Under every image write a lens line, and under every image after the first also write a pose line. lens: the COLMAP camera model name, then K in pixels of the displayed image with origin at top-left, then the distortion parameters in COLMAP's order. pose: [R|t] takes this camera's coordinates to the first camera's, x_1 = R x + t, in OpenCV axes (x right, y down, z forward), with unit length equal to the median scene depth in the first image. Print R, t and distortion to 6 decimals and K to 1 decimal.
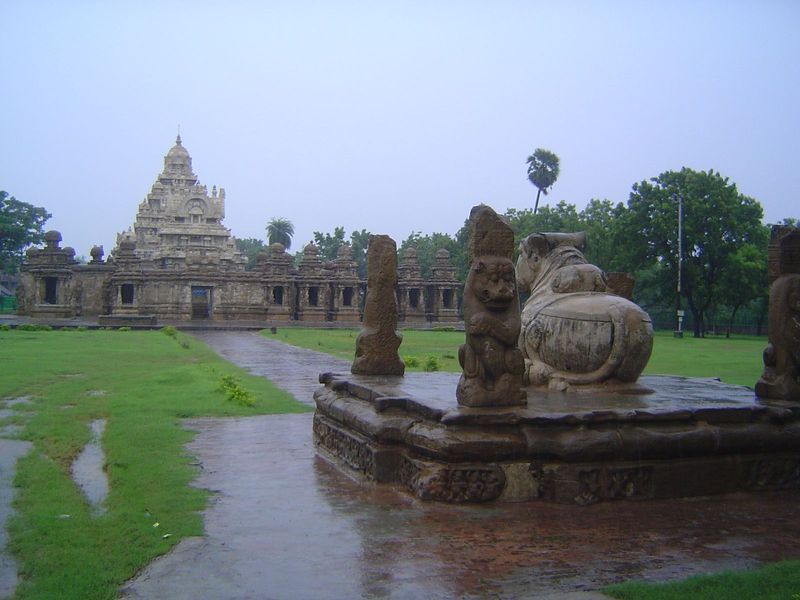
lens RADIAL K [[943.4, 0, 400.0], [0, 943.4, 300.0], [0, 0, 1]] dist [-0.120105, -0.034653]
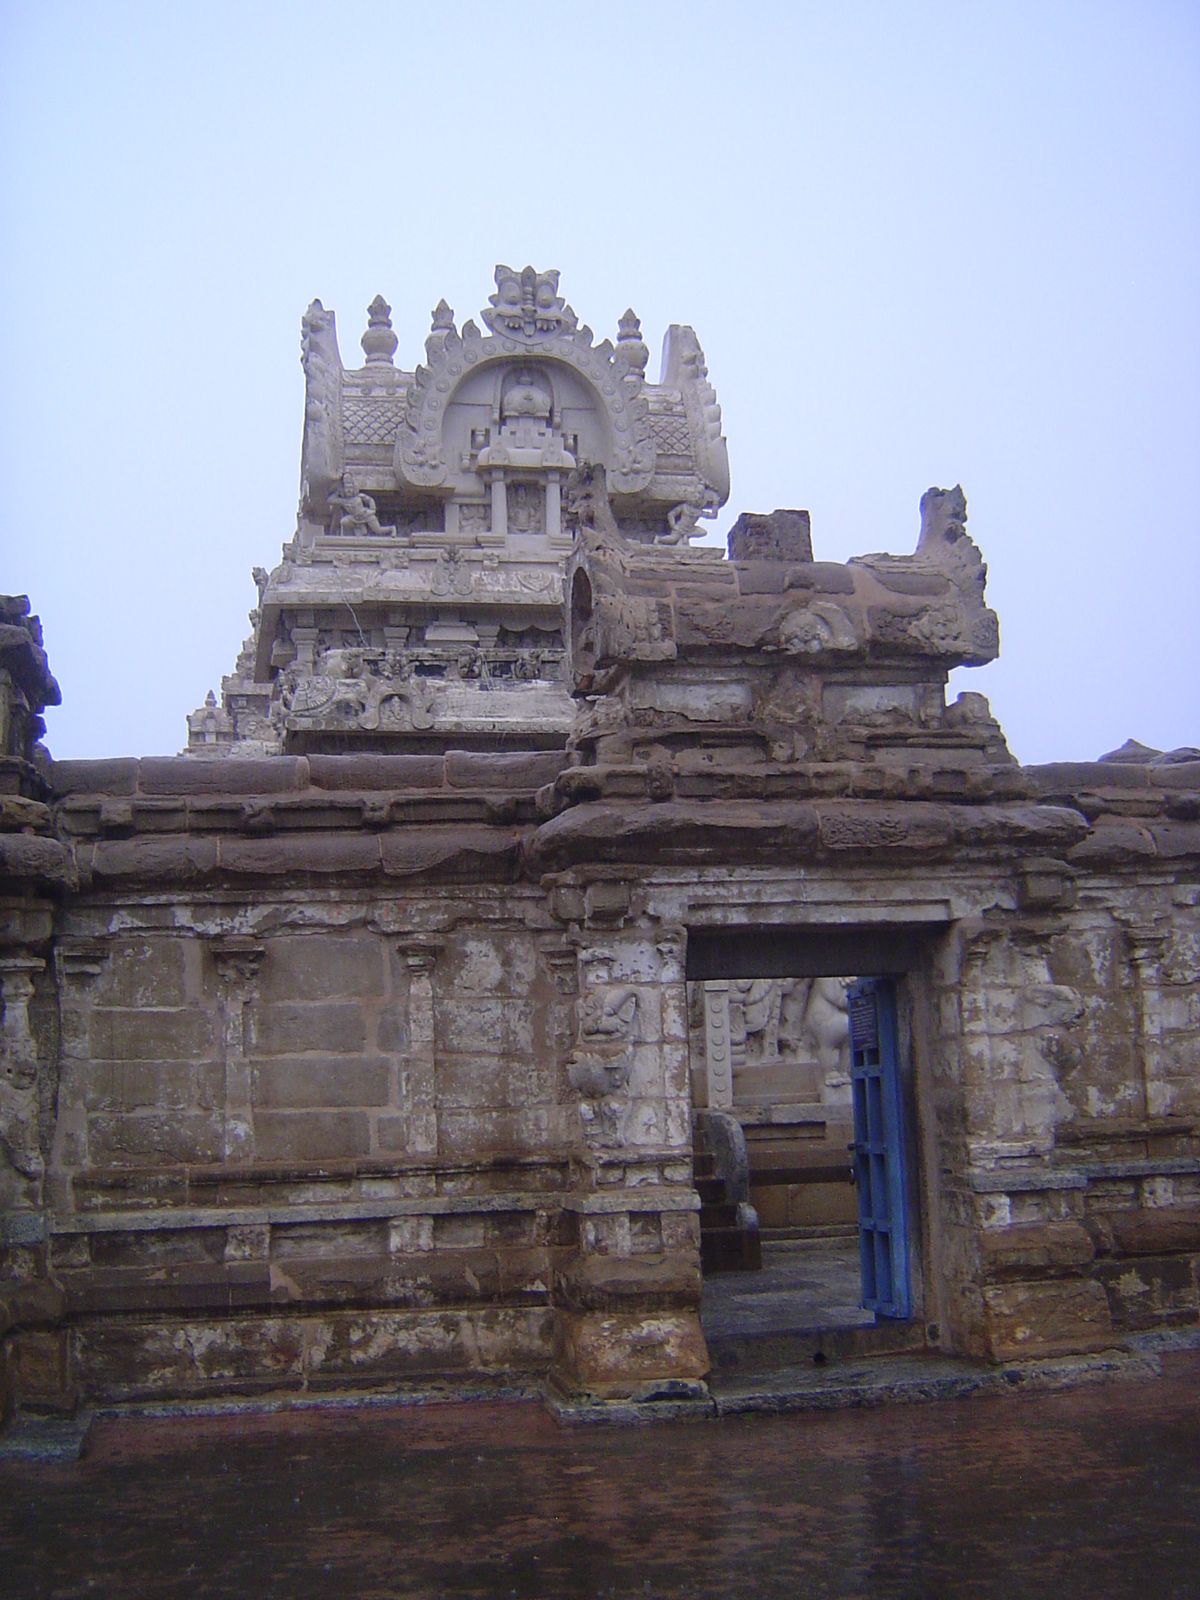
lens RADIAL K [[1886.7, 0, 600.0], [0, 1886.7, 800.0], [0, 0, 1]] dist [-0.120105, -0.034653]
pose [[0.995052, -0.062101, -0.077557, -0.199758], [0.050184, 0.987844, -0.147122, -0.003004], [0.085751, 0.142502, 0.986073, 0.779340]]
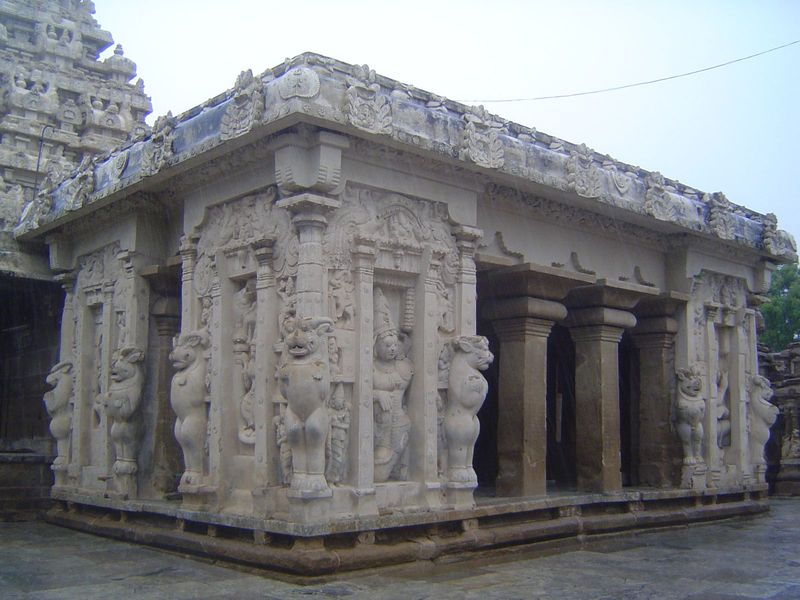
lens RADIAL K [[943.4, 0, 400.0], [0, 943.4, 300.0], [0, 0, 1]] dist [-0.120105, -0.034653]
pose [[0.903083, 0.045712, 0.427027, -0.394386], [0.013880, 0.990693, -0.135403, -0.005772], [-0.429242, 0.128207, 0.894044, 1.080145]]
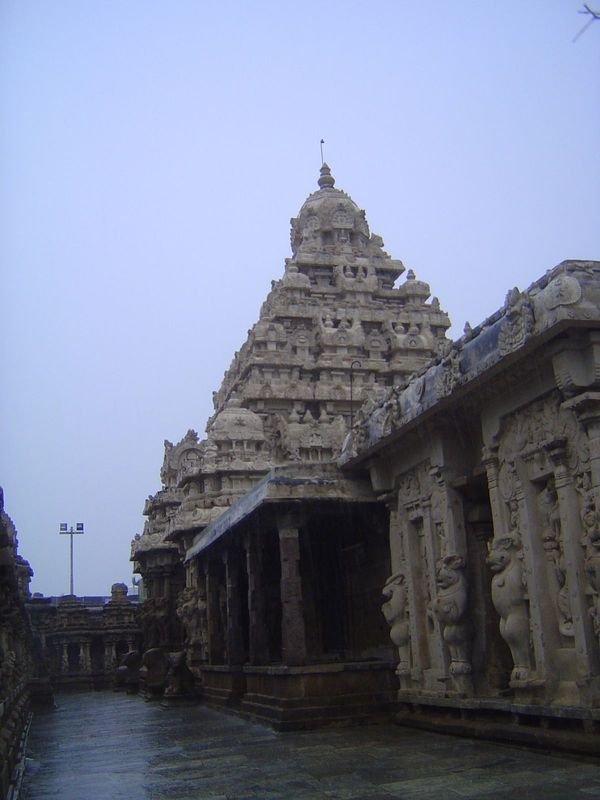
lens RADIAL K [[943.4, 0, 300.0], [0, 943.4, 400.0], [0, 0, 1]] dist [-0.120105, -0.034653]
pose [[0.996927, -0.078141, -0.005550, -0.391595], [0.074165, 0.964261, -0.254364, -0.005711], [0.025228, 0.253171, 0.967092, 1.065779]]
